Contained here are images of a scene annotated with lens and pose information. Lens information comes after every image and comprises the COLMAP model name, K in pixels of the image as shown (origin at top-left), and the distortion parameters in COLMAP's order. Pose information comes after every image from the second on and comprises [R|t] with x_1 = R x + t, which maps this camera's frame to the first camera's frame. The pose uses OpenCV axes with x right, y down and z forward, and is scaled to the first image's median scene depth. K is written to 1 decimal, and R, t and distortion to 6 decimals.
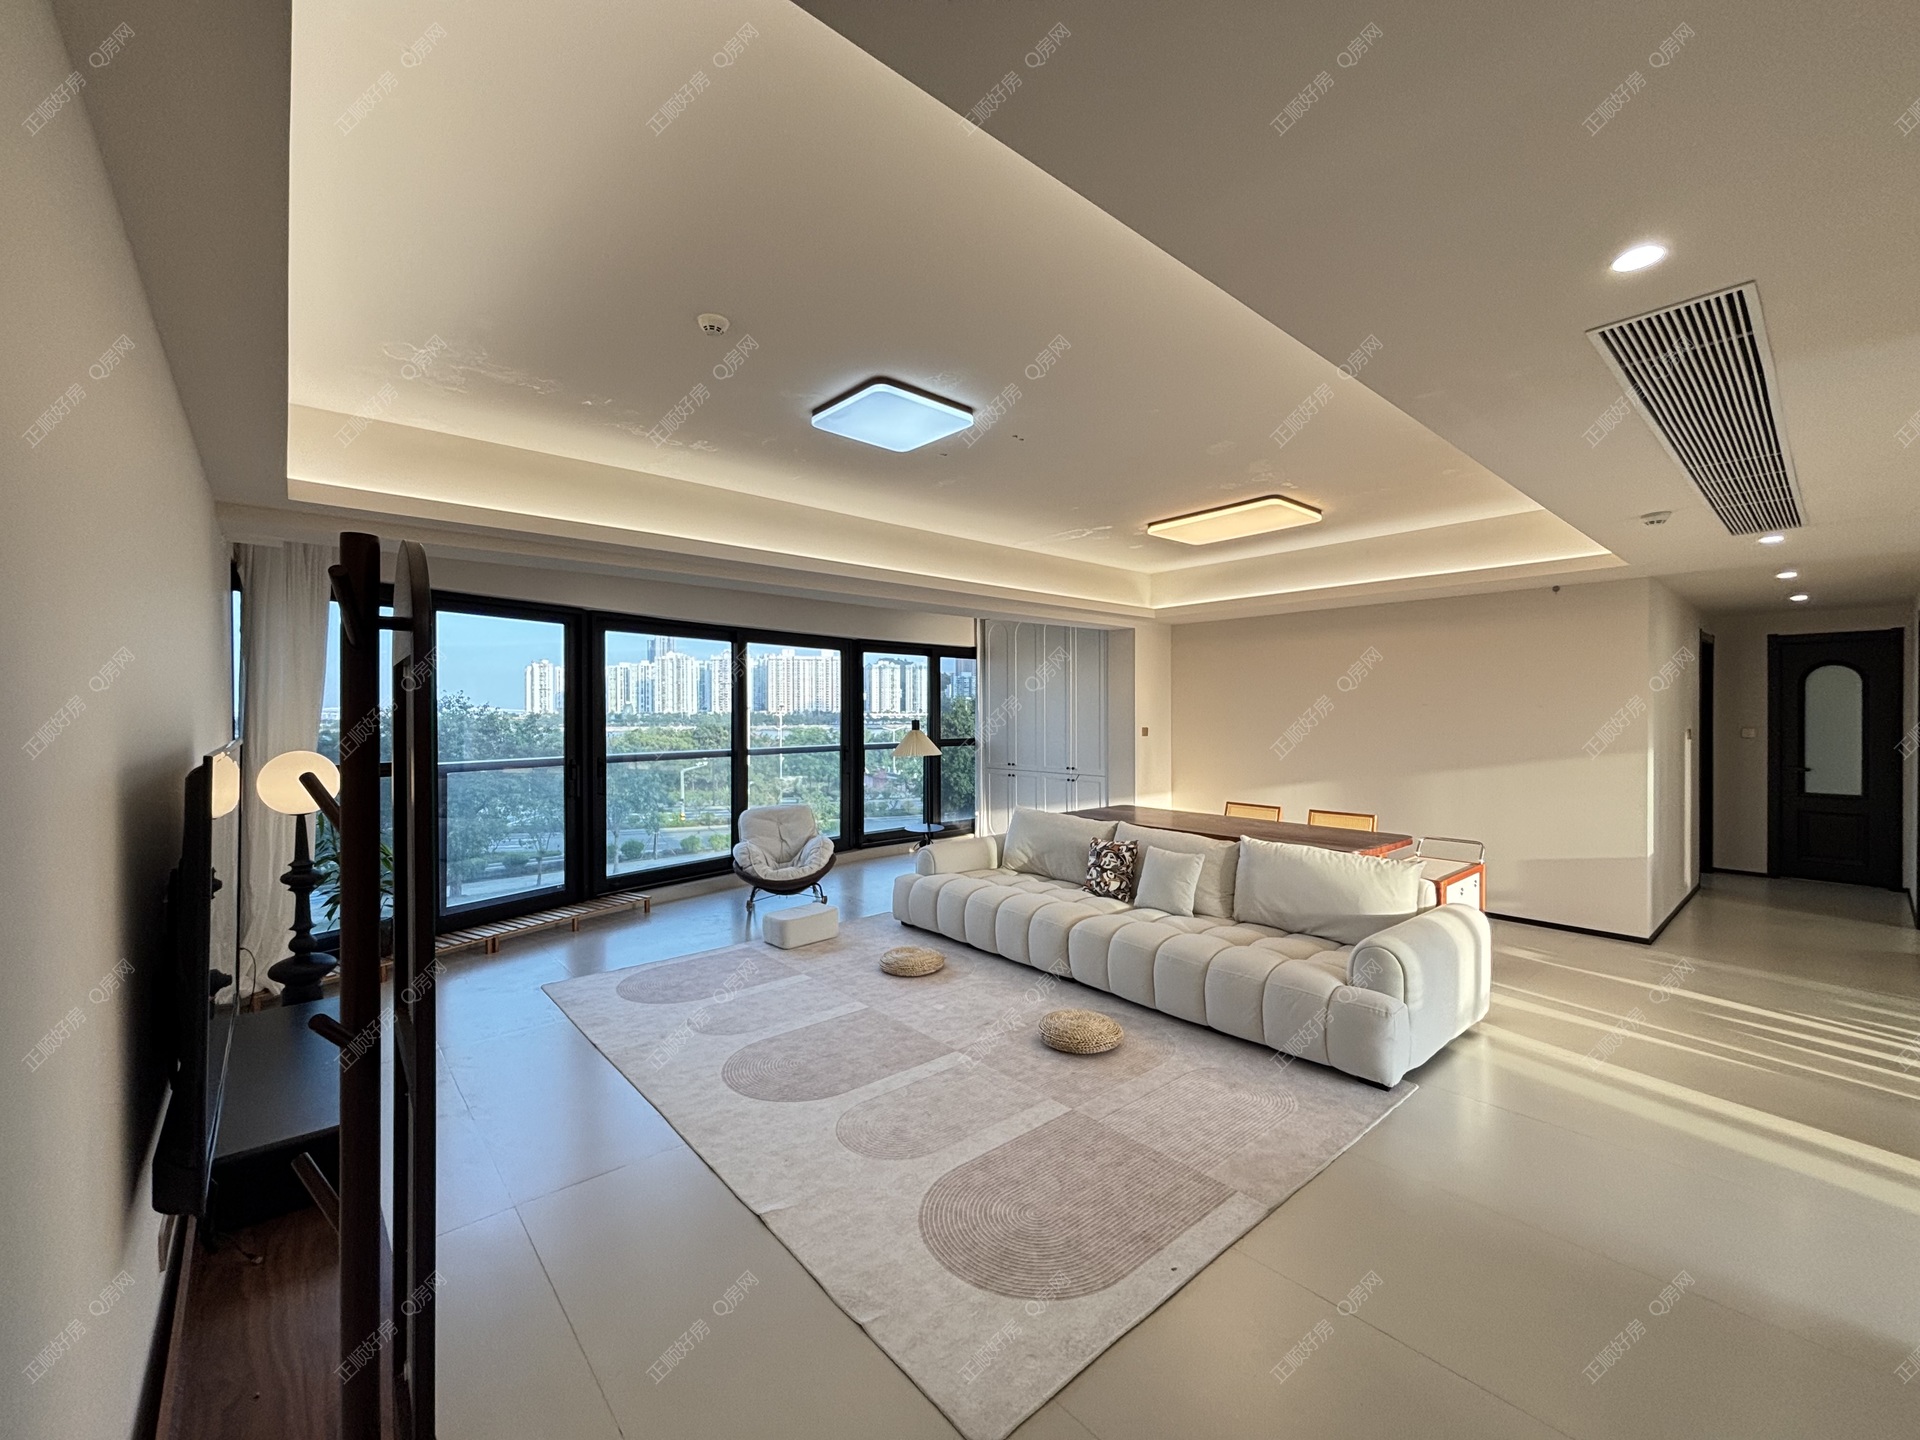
lens RADIAL K [[774.2, 0, 964.7], [0, 774.2, 718.0], [0, 0, 1]] dist [0.000494, 0.001020]
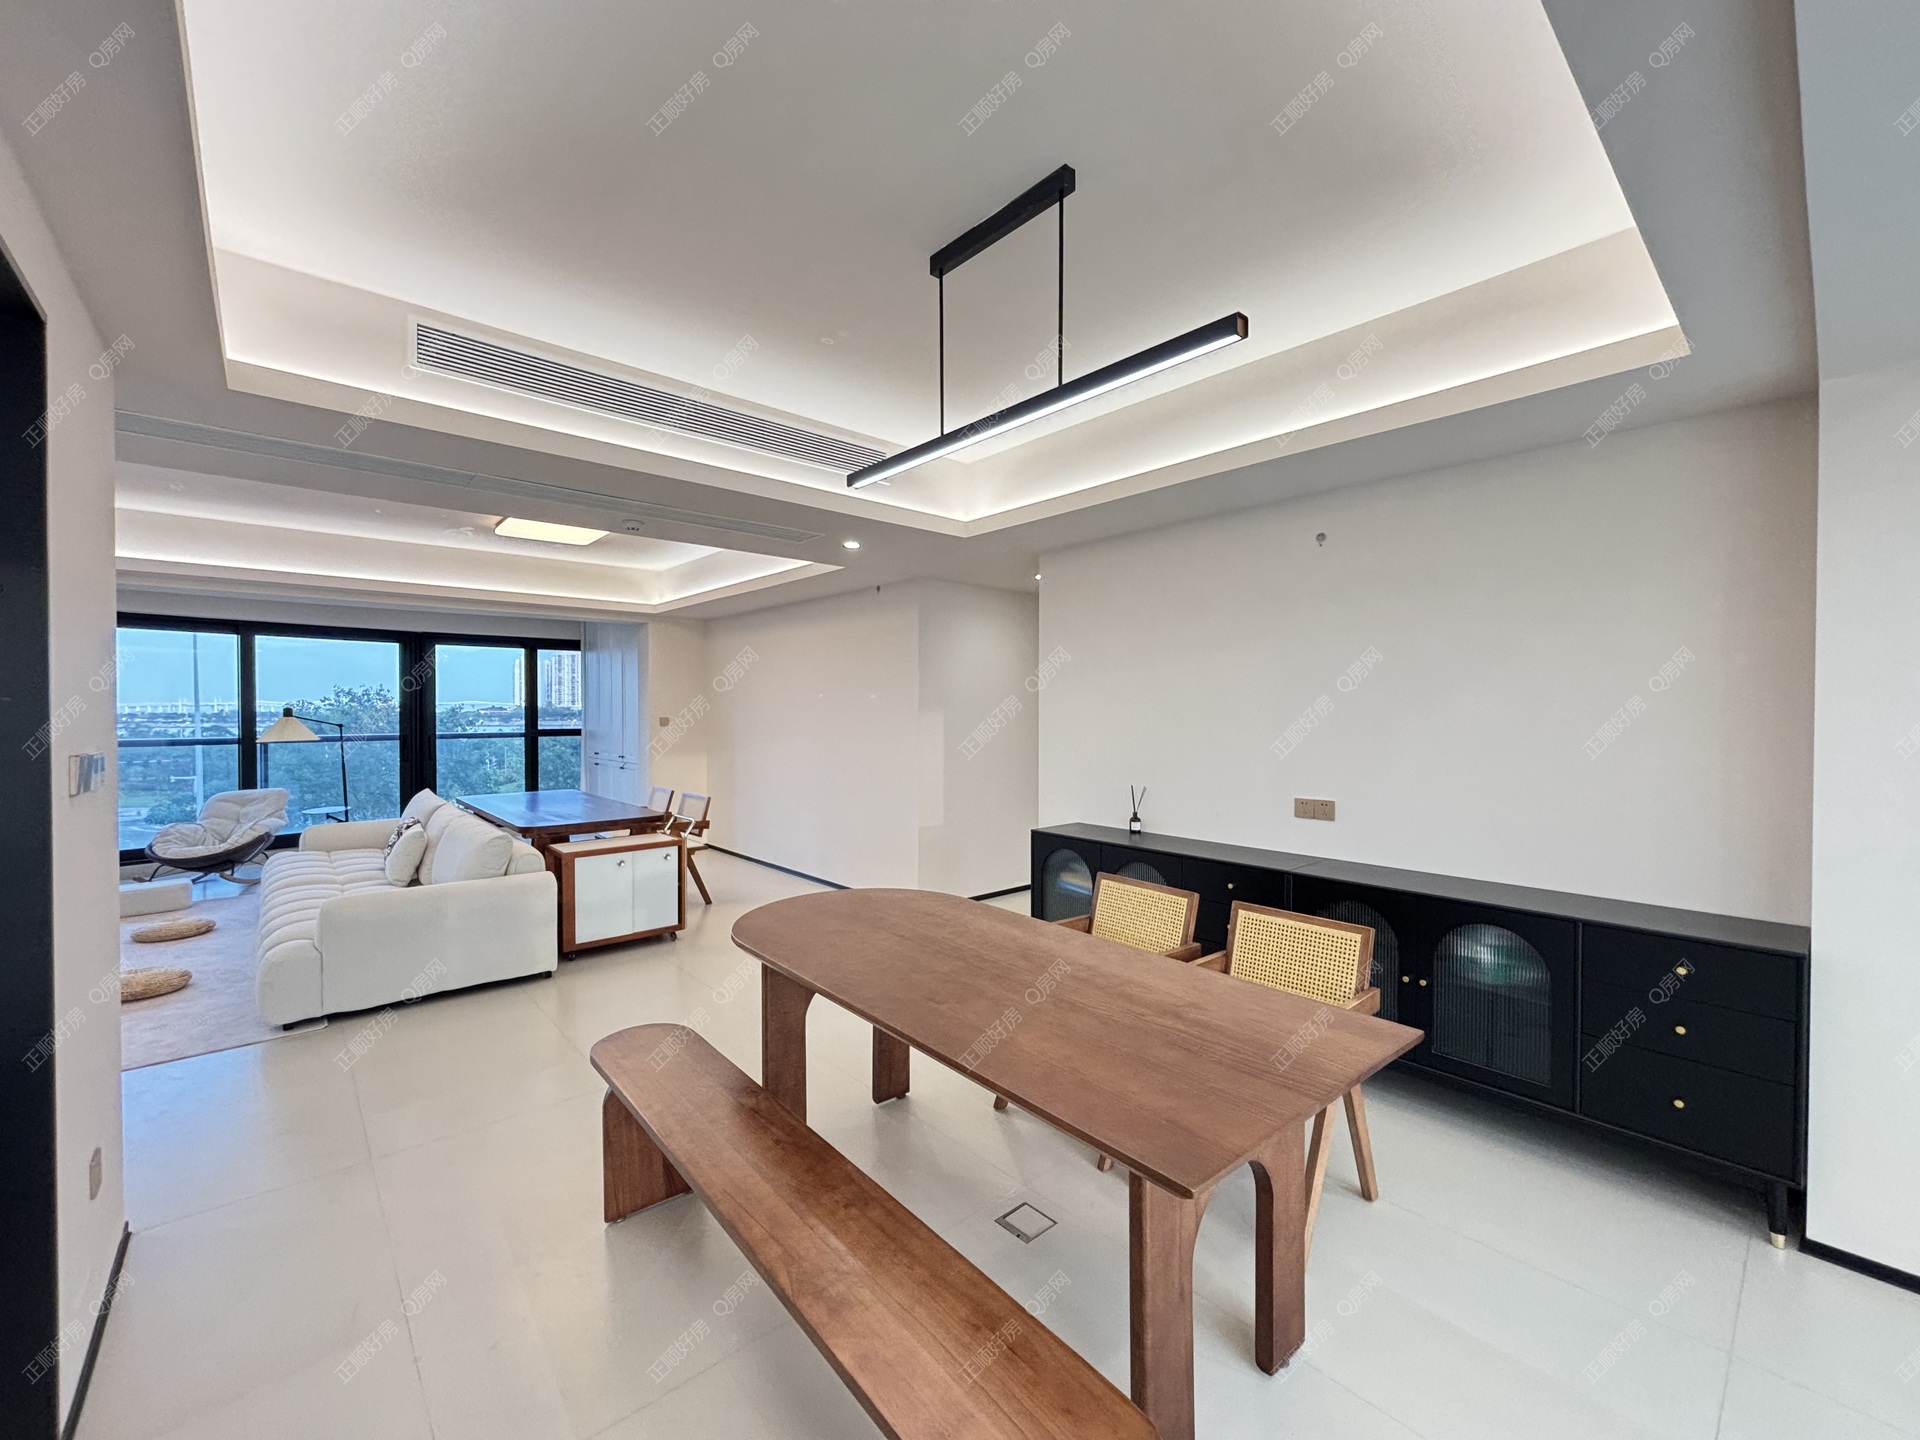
lens RADIAL K [[774.2, 0, 953.3], [0, 774.2, 716.4], [0, 0, 1]] dist [0.000494, 0.001020]
pose [[0.999998, 0.000866, 0.001661, 0.994706], [-0.000876, 0.999983, 0.005843, 0.009475], [-0.001656, -0.005845, 0.999982, -0.086977]]
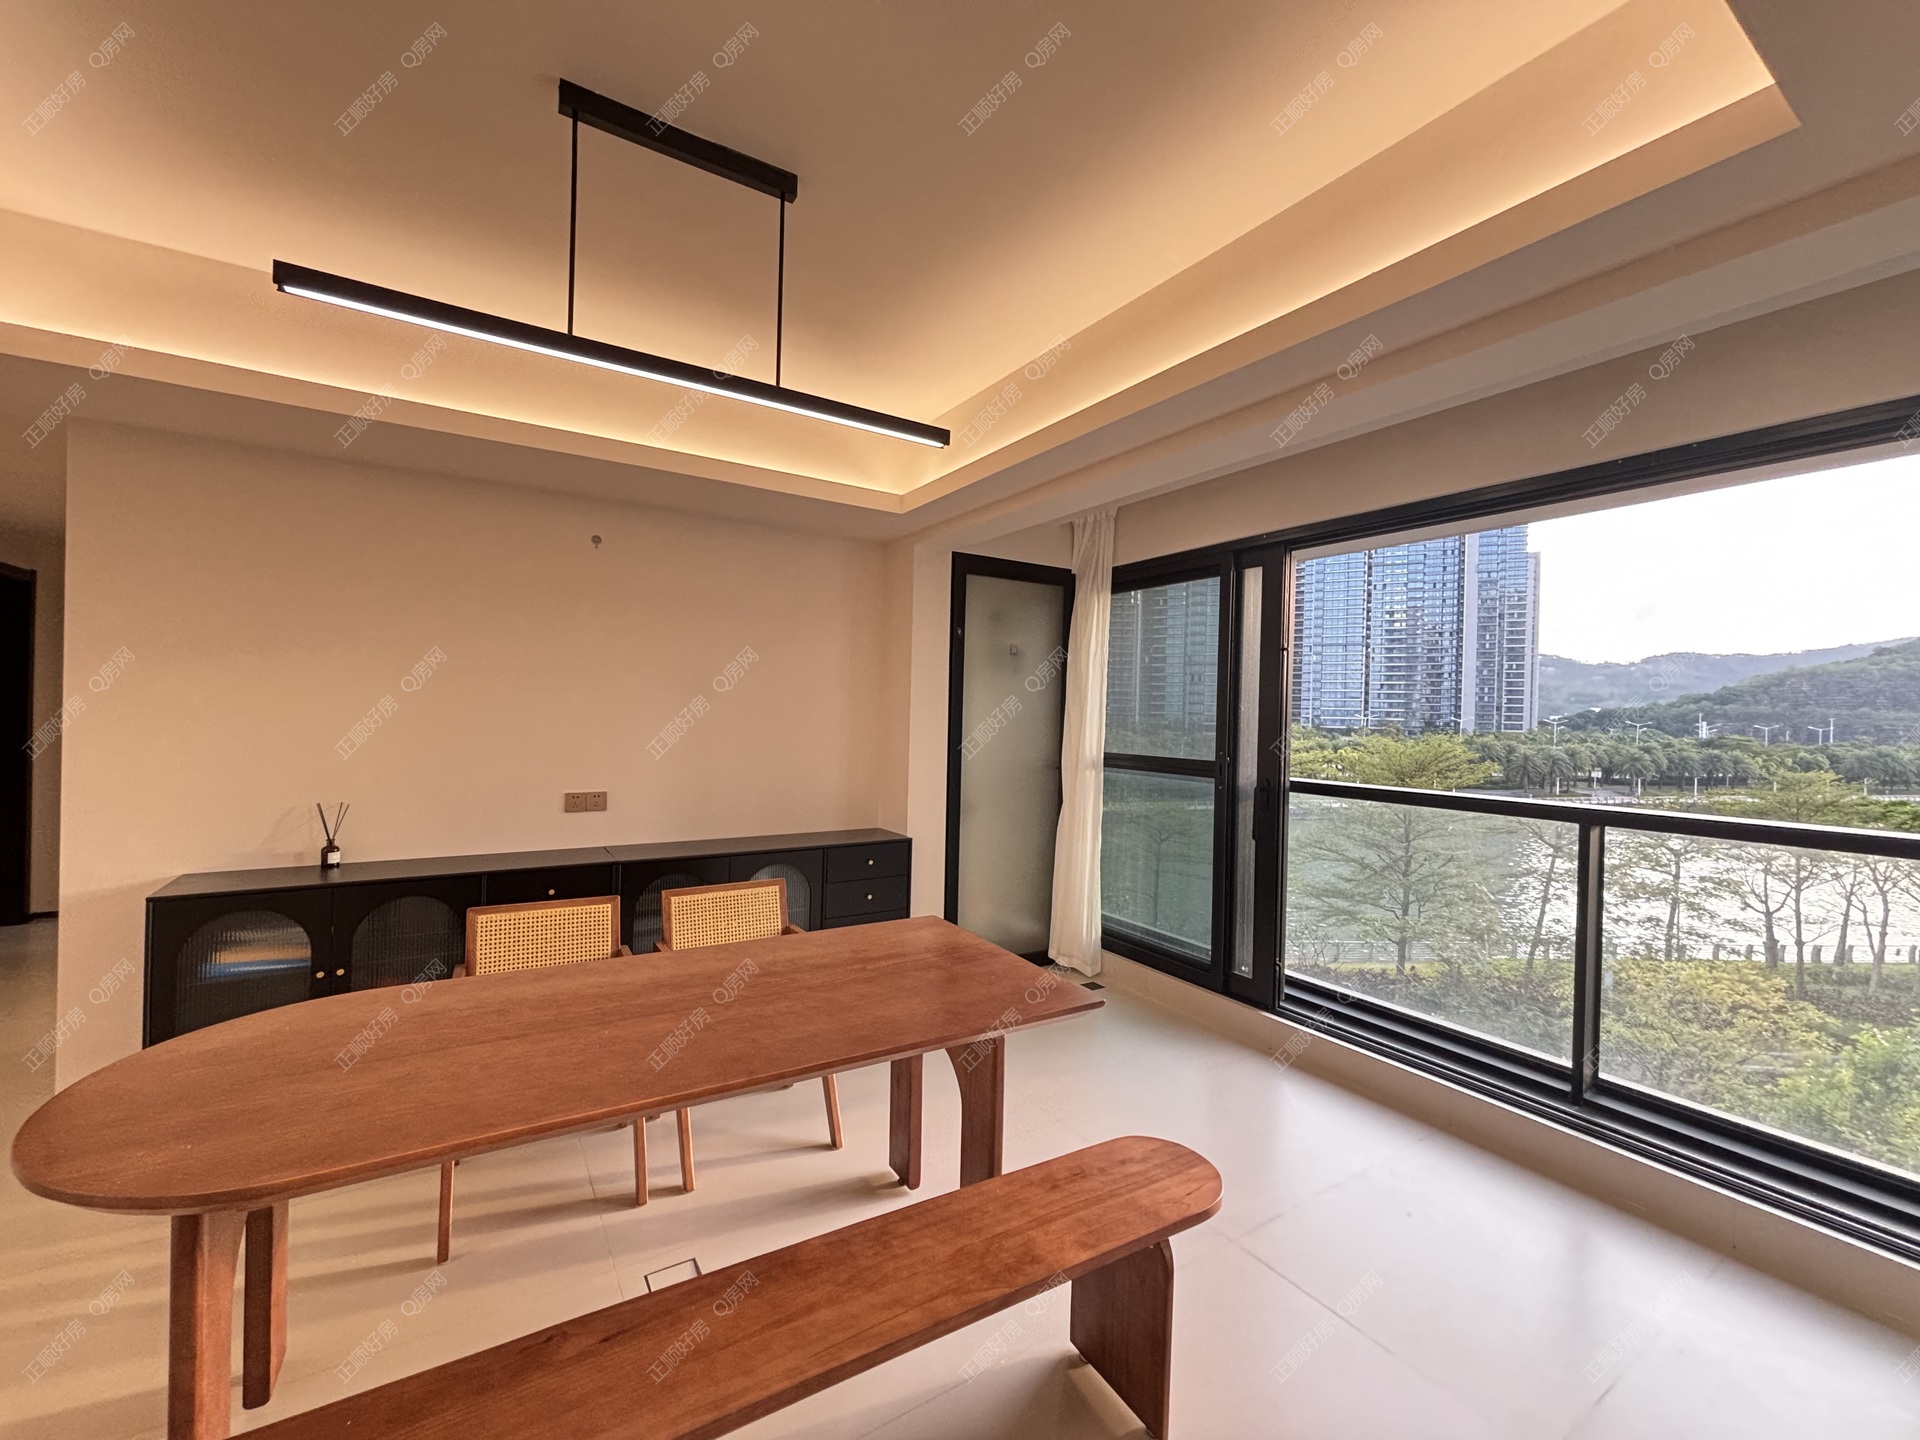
lens RADIAL K [[774.2, 0, 946.4], [0, 774.2, 717.5], [0, 0, 1]] dist [0.000494, 0.001020]
pose [[0.158976, -0.001116, 0.987282, 0.653093], [-0.018666, 0.999817, 0.004136, 0.009285], [-0.987106, -0.019086, 0.158926, 0.173677]]
